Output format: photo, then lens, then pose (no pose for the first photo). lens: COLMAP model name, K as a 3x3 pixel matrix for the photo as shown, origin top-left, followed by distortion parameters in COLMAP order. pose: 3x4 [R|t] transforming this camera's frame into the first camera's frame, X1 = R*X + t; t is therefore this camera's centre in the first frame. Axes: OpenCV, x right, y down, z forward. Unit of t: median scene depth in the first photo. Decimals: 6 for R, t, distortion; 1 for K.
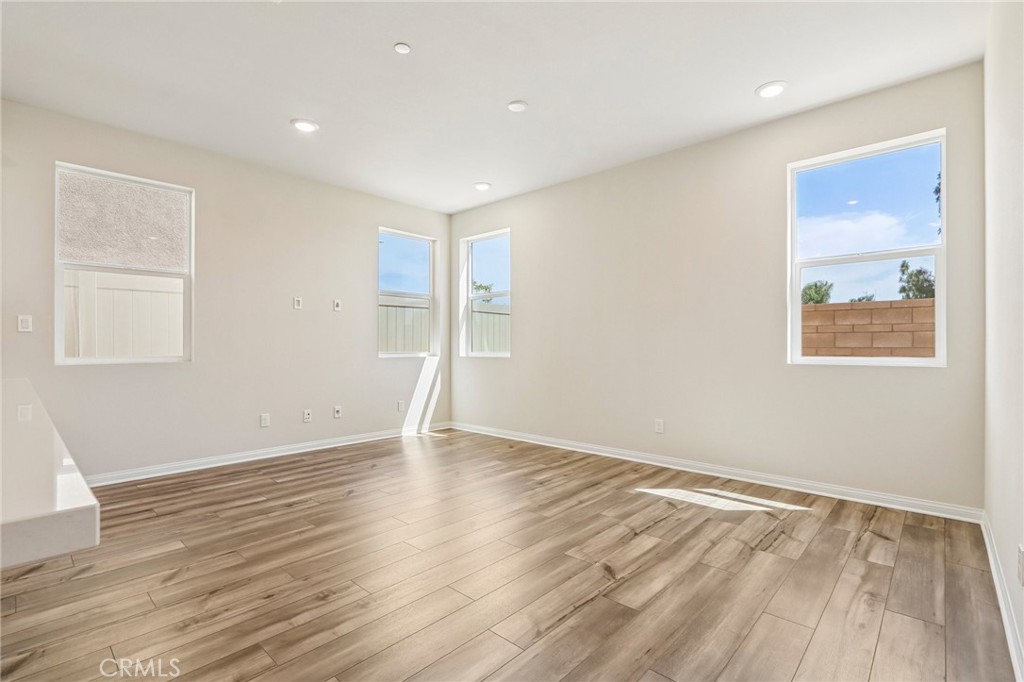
lens RADIAL K [[473.4, 0, 513.2], [0, 473.4, 340.4], [0, 0, 1]] dist [-0.012529, 0.000944]
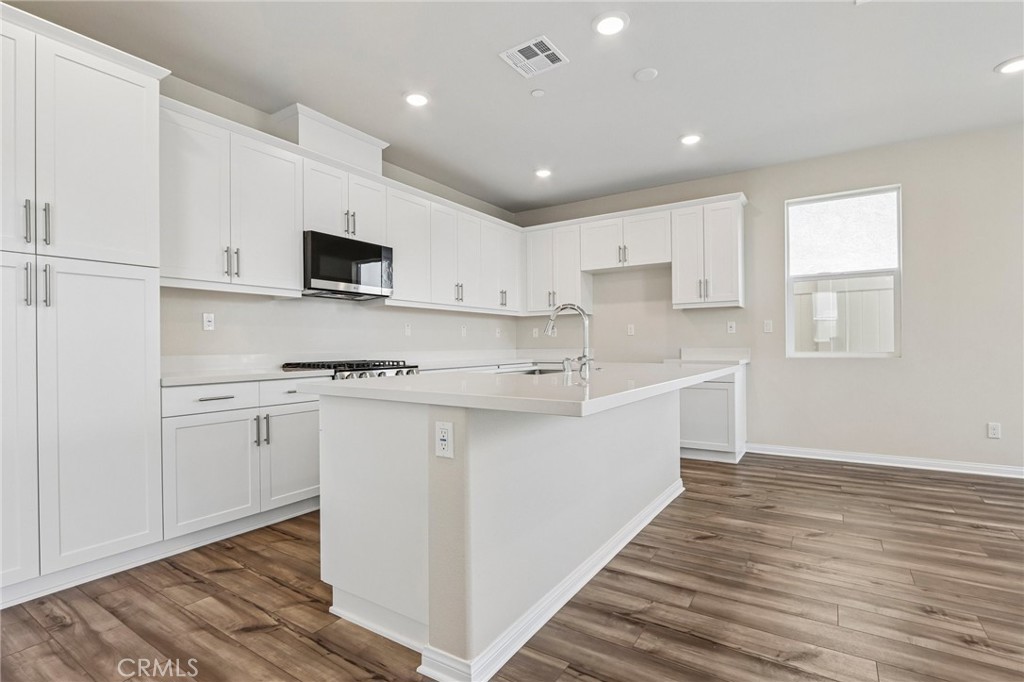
lens RADIAL K [[473.4, 0, 509.7], [0, 473.4, 341.4], [0, 0, 1]] dist [-0.012529, 0.000944]
pose [[0.176810, -0.005585, -0.984229, 0.227164], [0.015418, 0.999877, -0.002904, 0.000115], [0.984124, -0.014661, 0.176875, 0.015598]]
